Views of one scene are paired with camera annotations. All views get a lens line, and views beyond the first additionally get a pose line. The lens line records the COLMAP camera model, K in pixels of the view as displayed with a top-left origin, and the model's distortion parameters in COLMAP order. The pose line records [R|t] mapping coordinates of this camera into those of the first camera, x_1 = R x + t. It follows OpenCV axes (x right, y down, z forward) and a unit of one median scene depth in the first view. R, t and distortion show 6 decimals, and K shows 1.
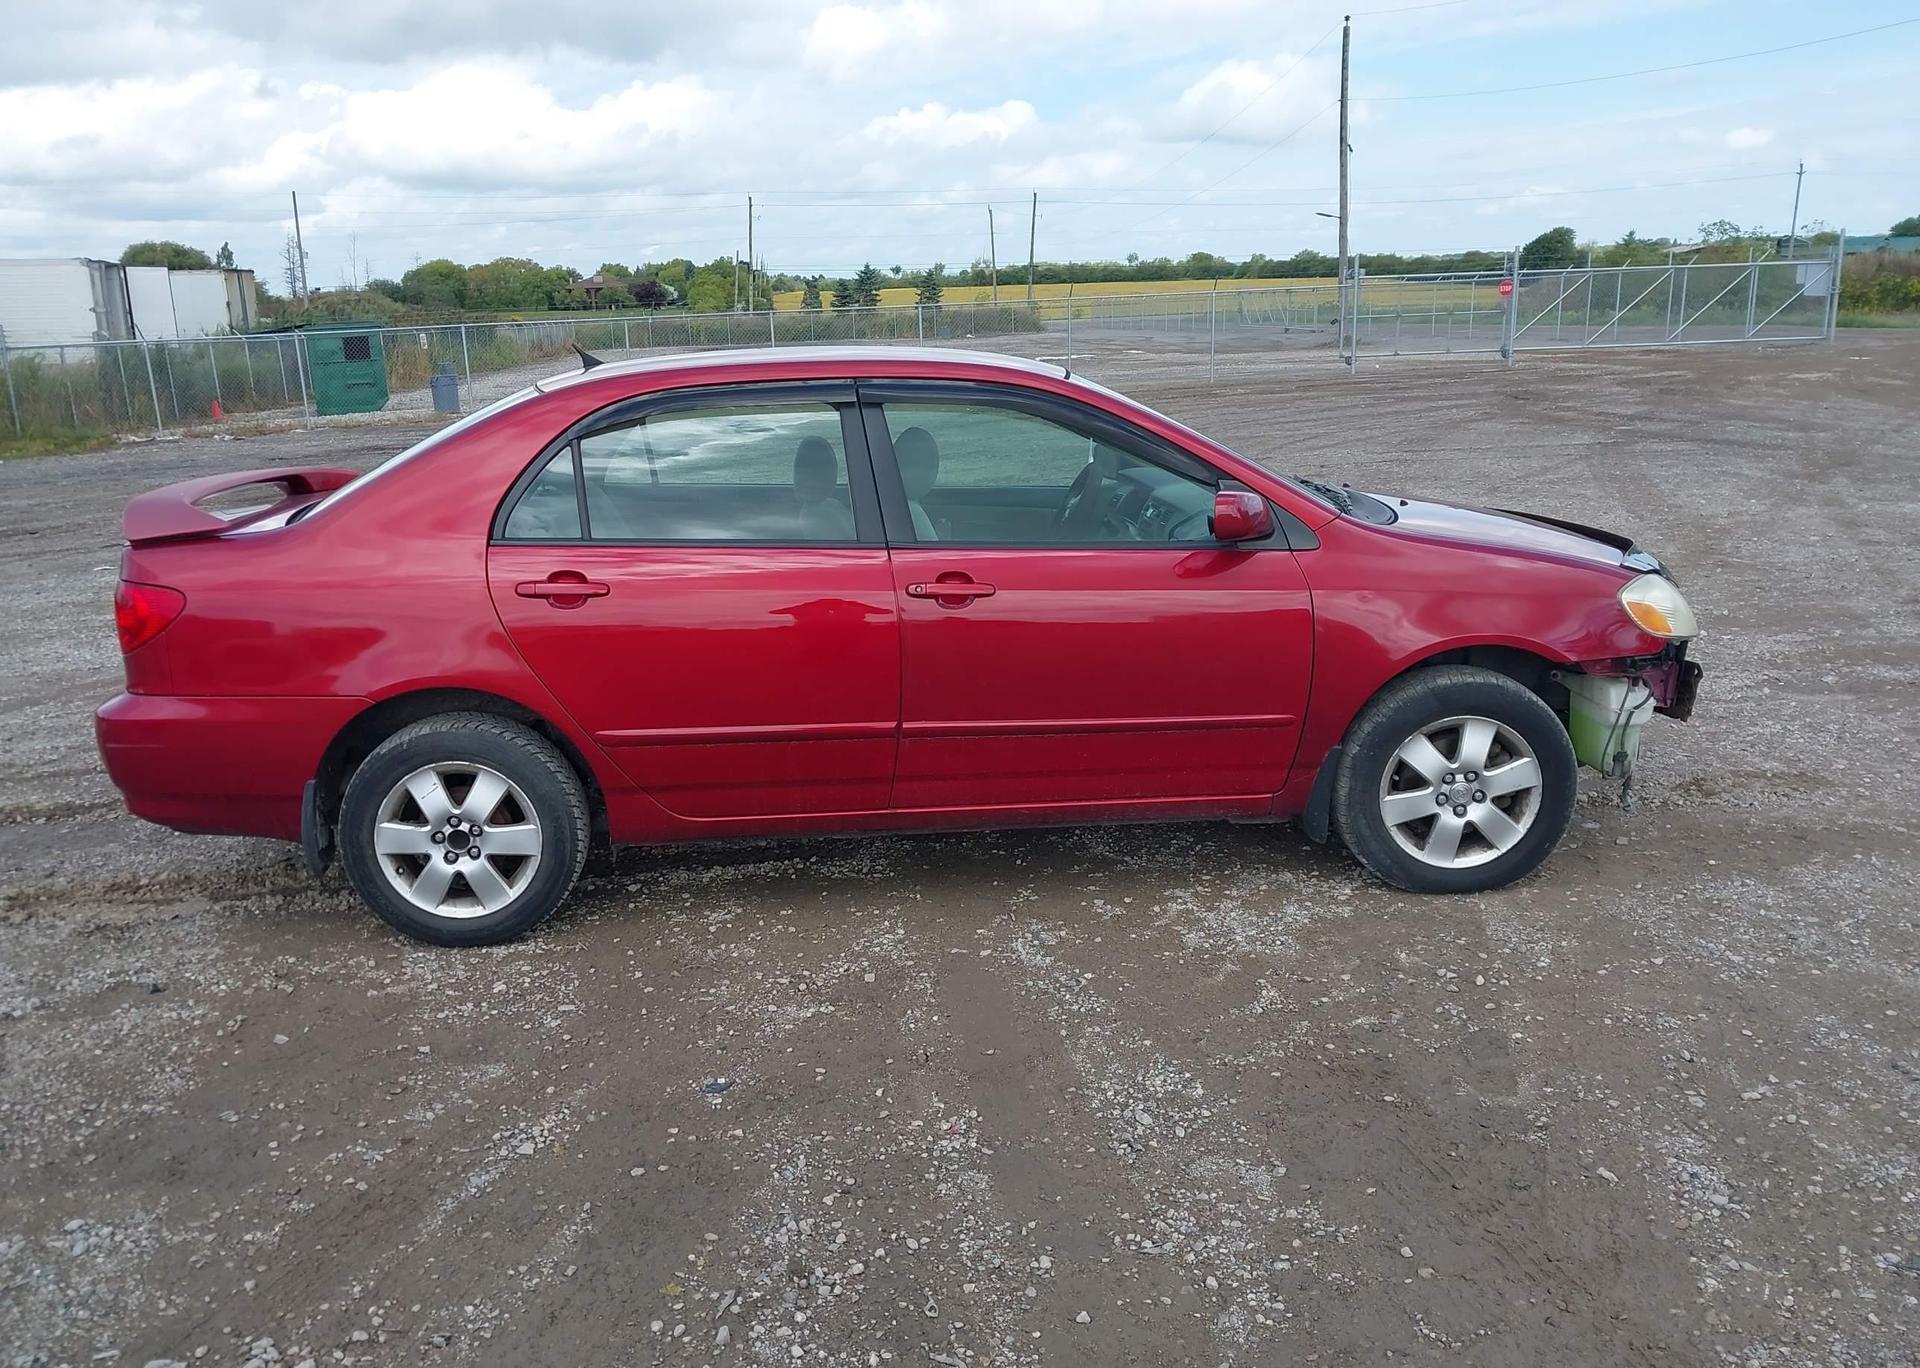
lens RADIAL K [[1459.7, 0, 953.9], [0, 1459.7, 714.7], [0, 0, 1]] dist [0.044650, -0.001788]
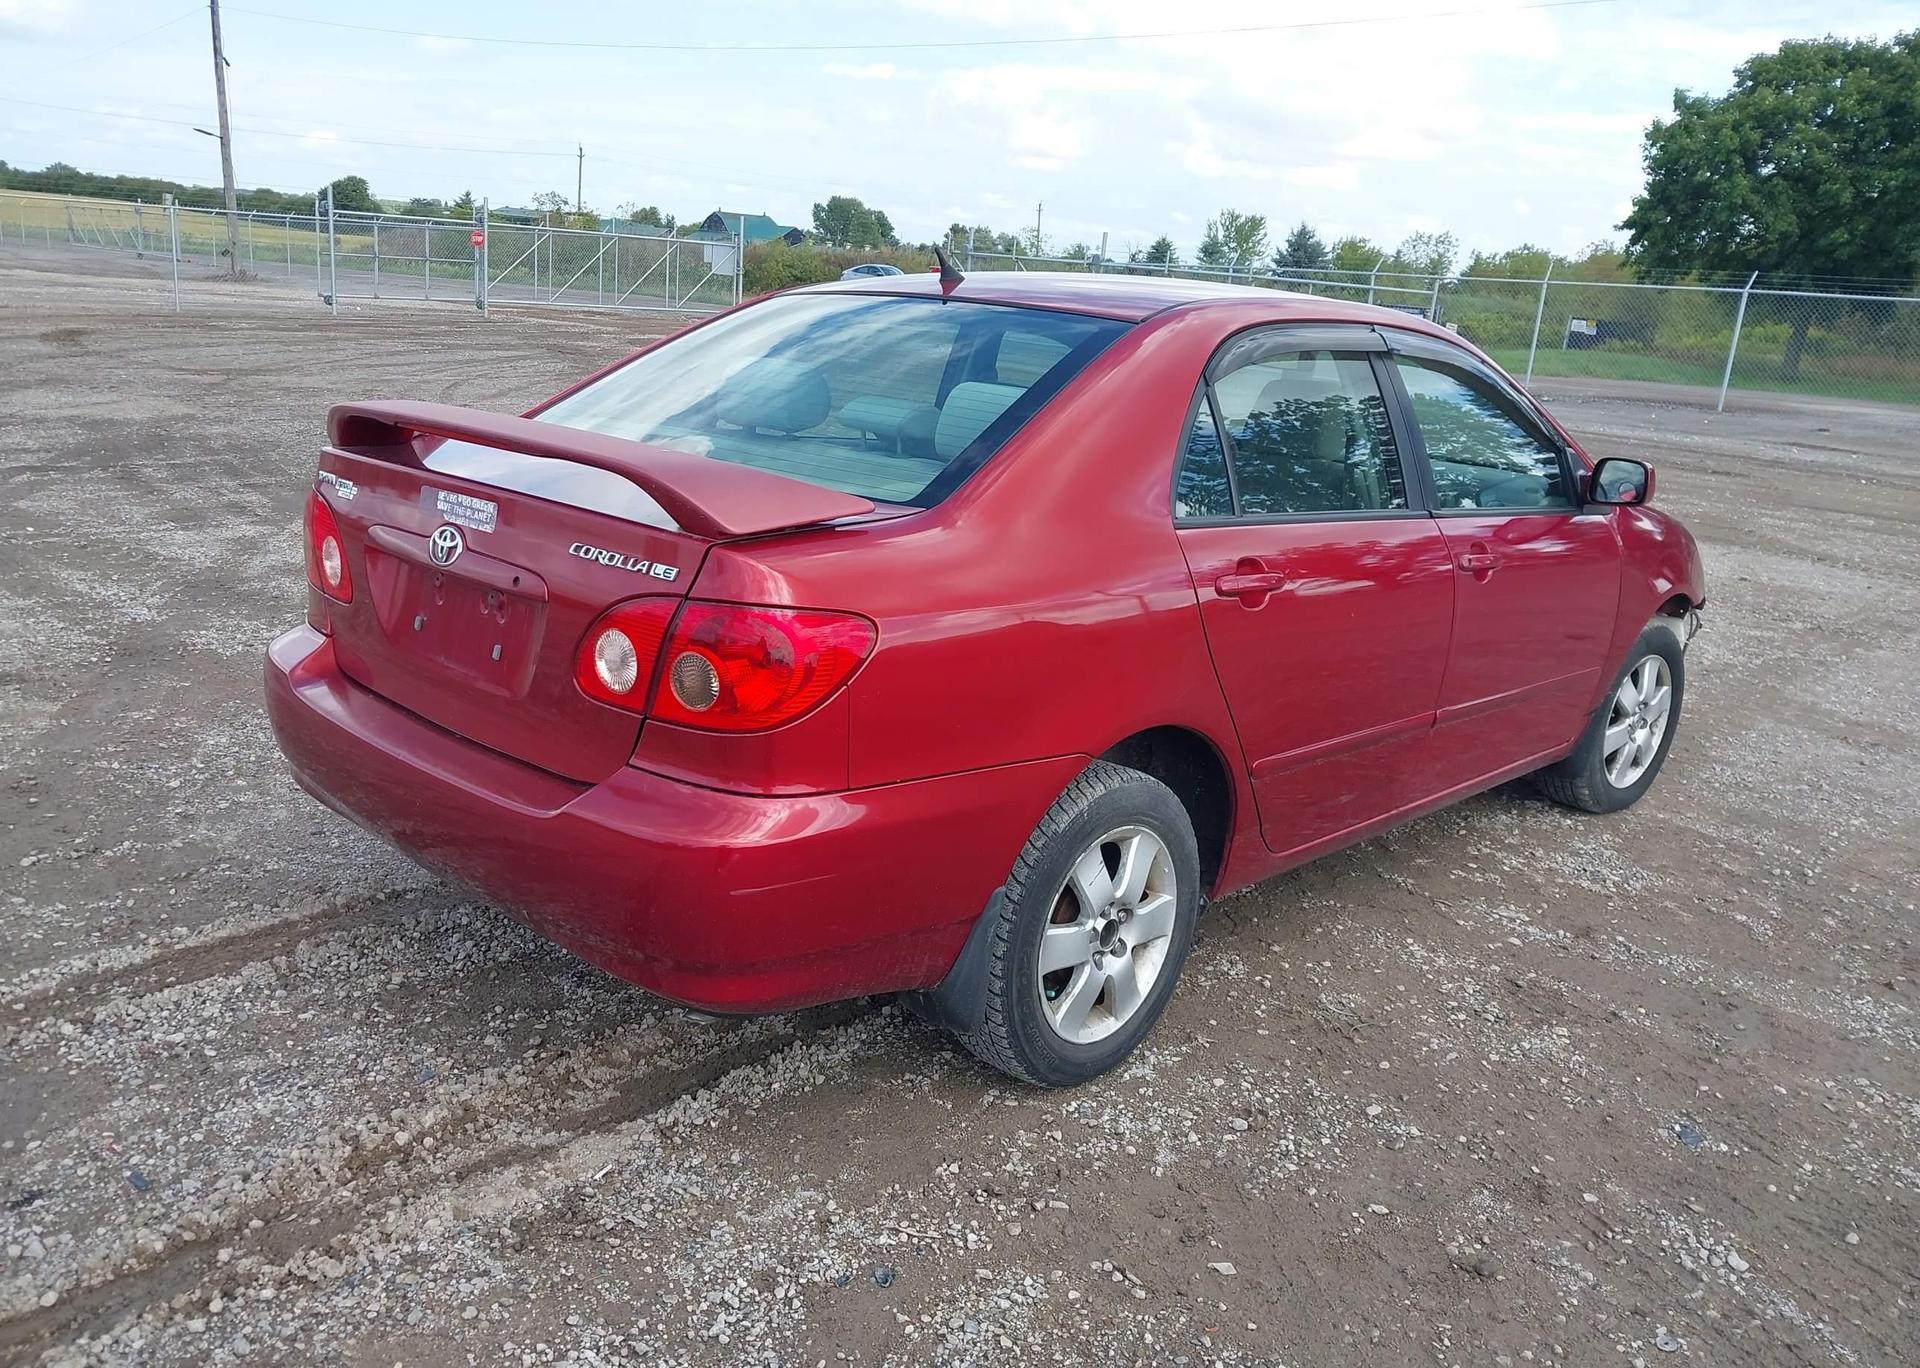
lens RADIAL K [[1528.3, 0, 892.6], [0, 1528.3, 682.2], [0, 0, 1]] dist [0.007945, -0.006963]
pose [[0.751244, -0.094040, 0.653291, -0.103311], [0.091407, 0.995083, 0.038128, -0.008928], [-0.653664, 0.031072, 0.756146, 0.056524]]
